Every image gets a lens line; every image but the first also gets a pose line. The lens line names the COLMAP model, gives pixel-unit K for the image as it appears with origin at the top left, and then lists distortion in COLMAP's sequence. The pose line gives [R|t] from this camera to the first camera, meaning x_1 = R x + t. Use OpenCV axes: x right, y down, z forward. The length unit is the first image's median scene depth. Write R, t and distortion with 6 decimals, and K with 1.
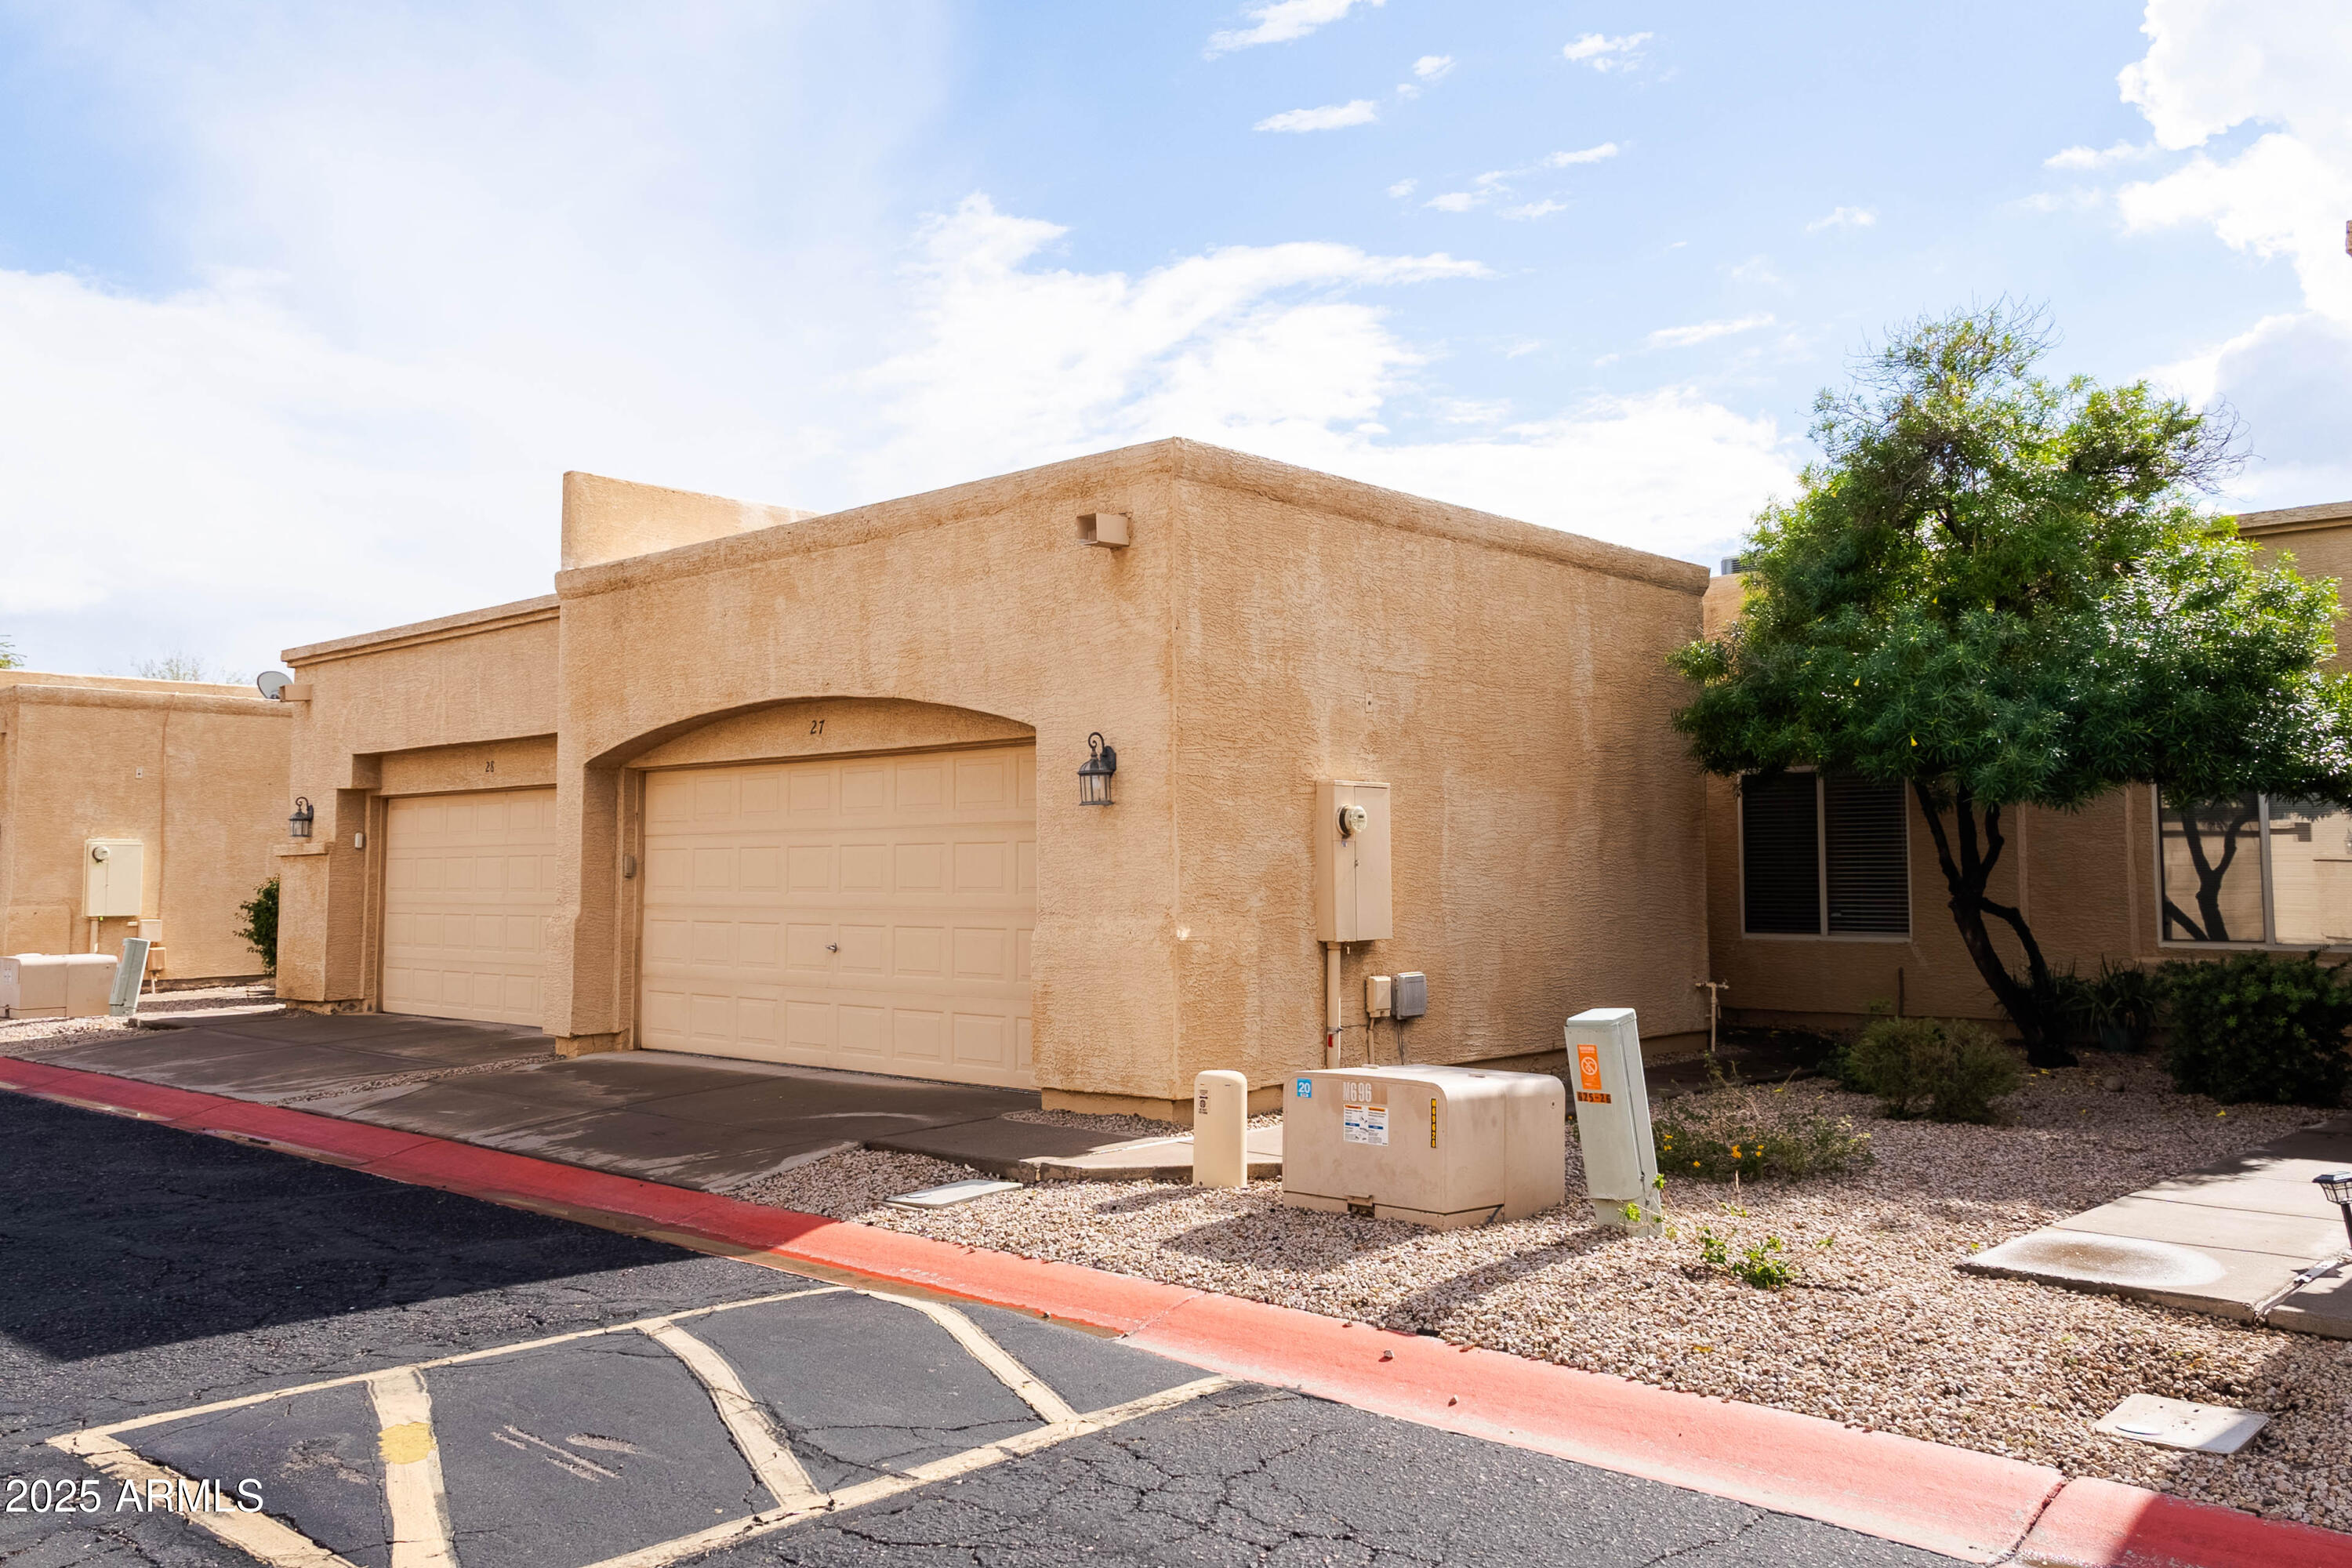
lens RADIAL K [[1850.3, 0, 1192.5], [0, 1850.3, 771.0], [0, 0, 1]] dist [0.029262, 0.001138]
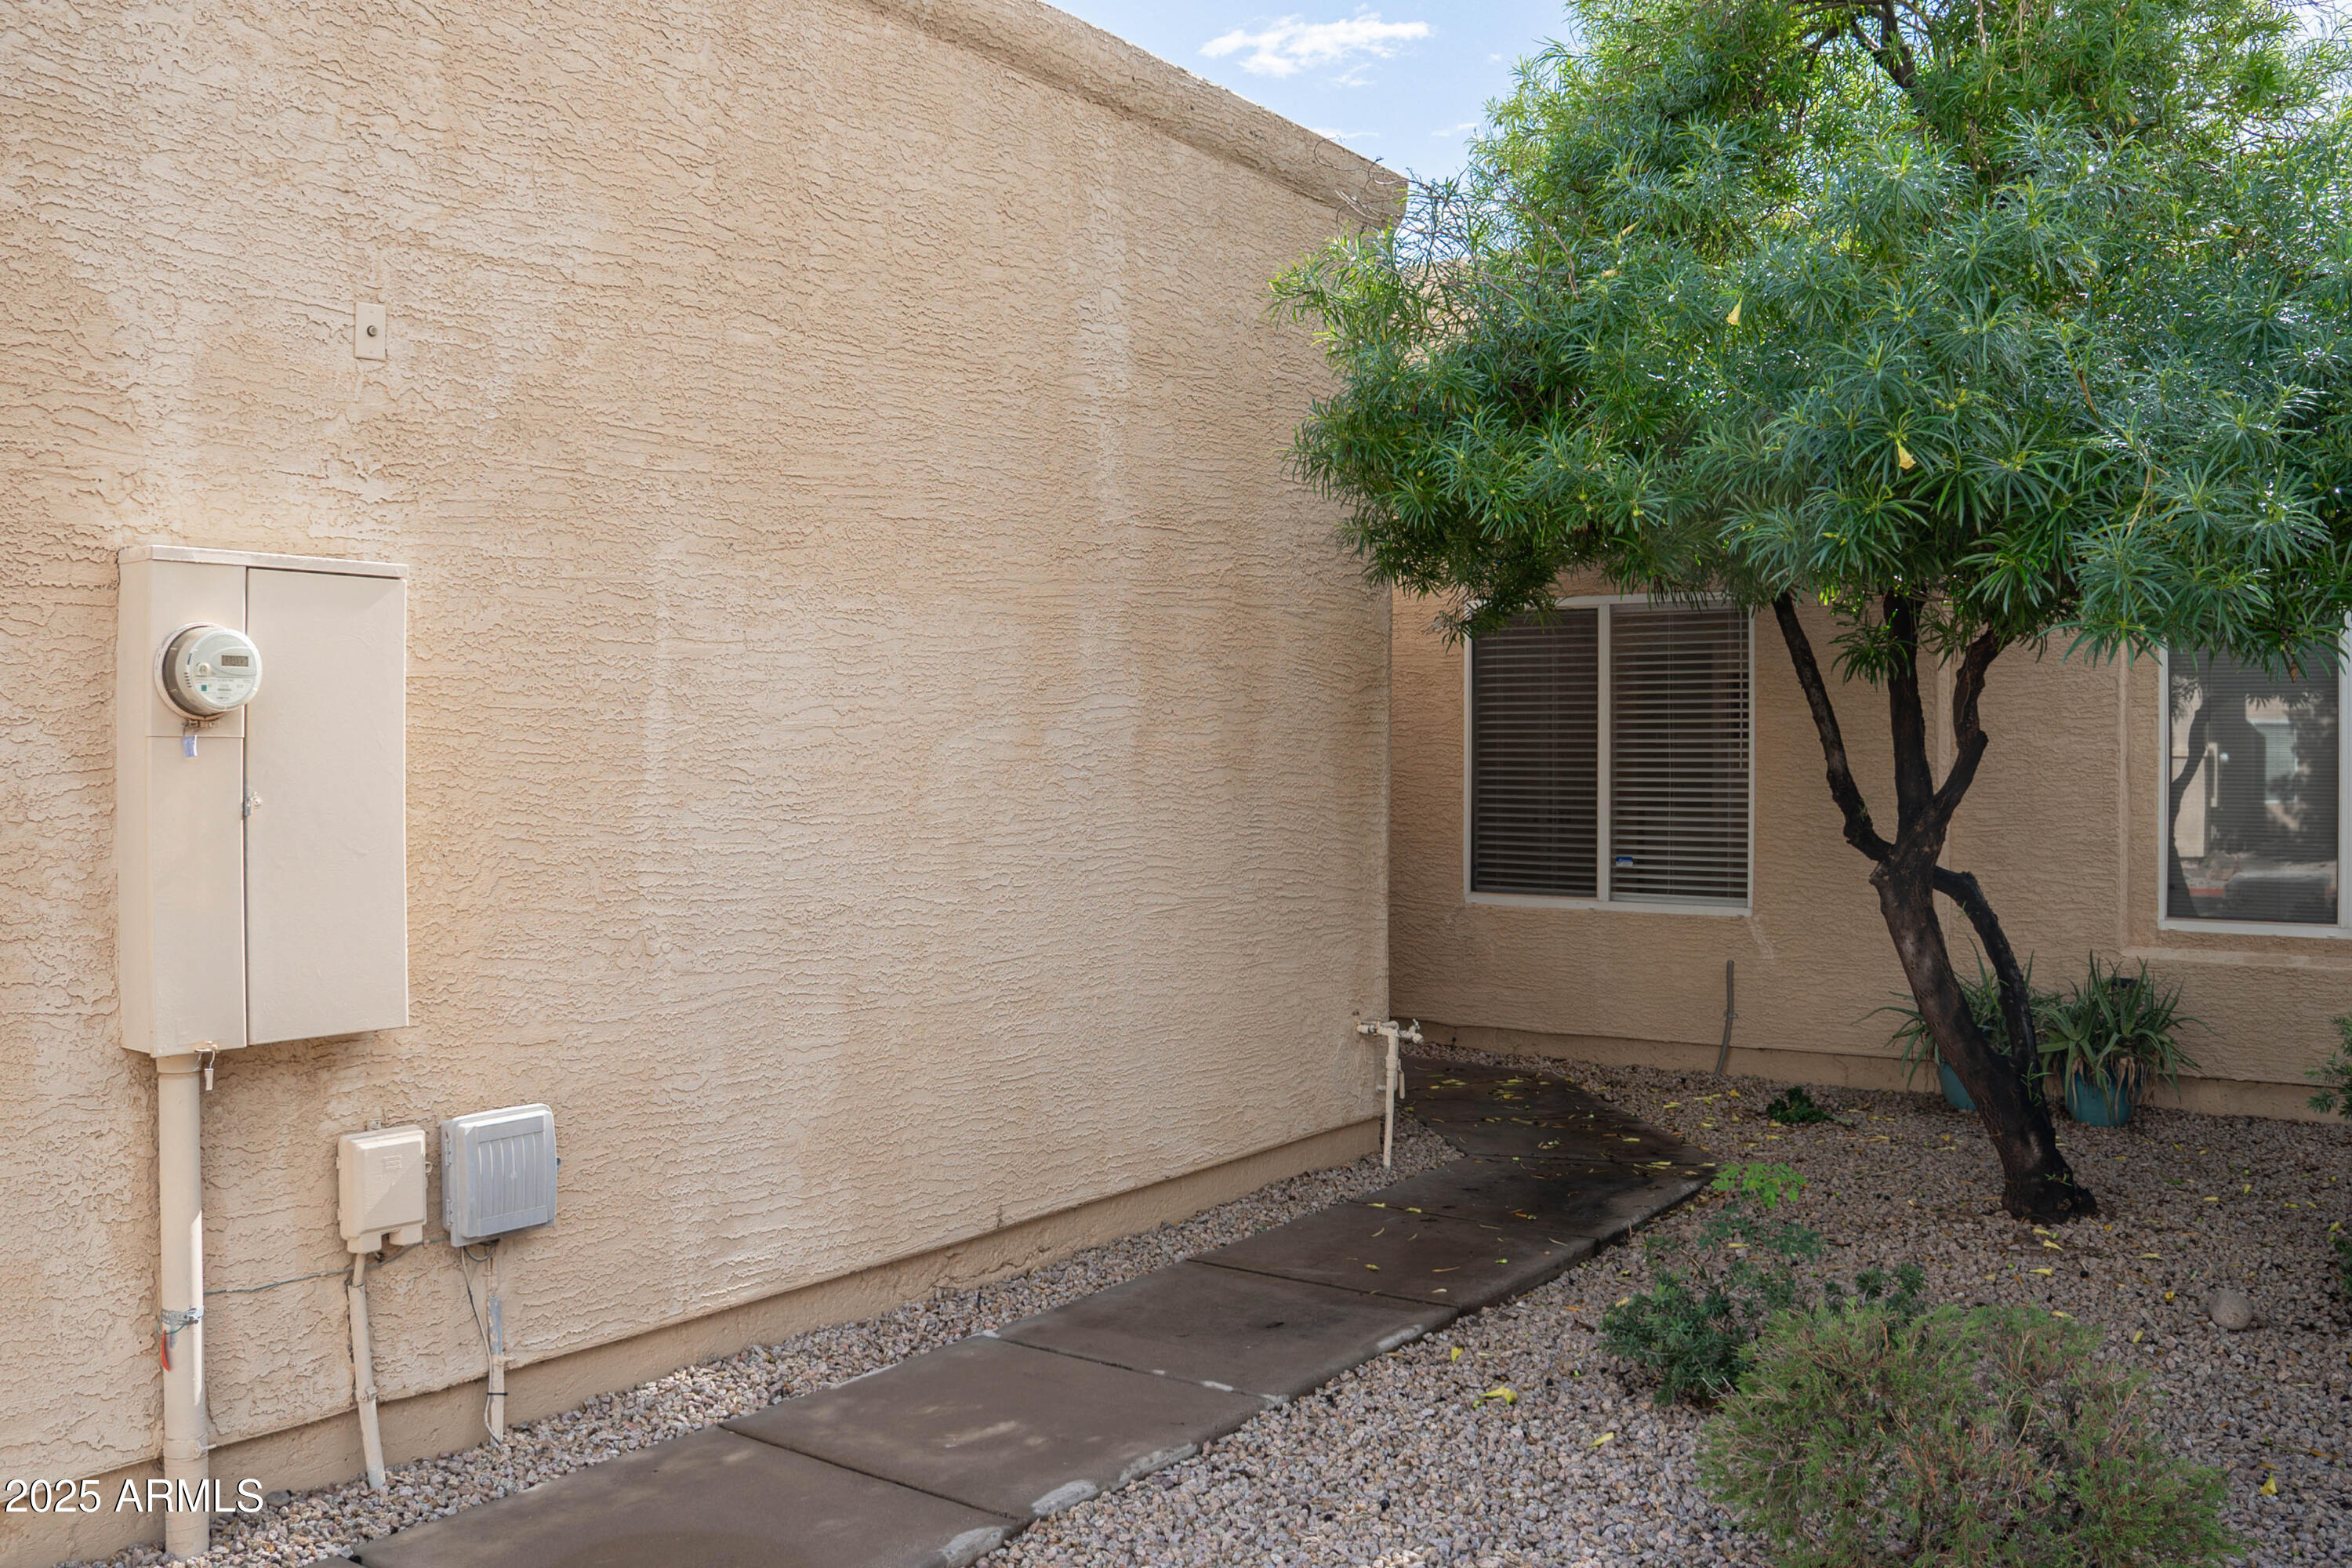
lens RADIAL K [[1867.7, 0, 1223.4], [0, 1867.7, 769.4], [0, 0, 1]] dist [-0.185388, 0.069968]
pose [[0.989989, 0.006358, 0.141003, 0.171611], [-0.015869, 0.997665, 0.066431, 0.016363], [-0.140251, -0.068003, 0.987778, 0.542375]]
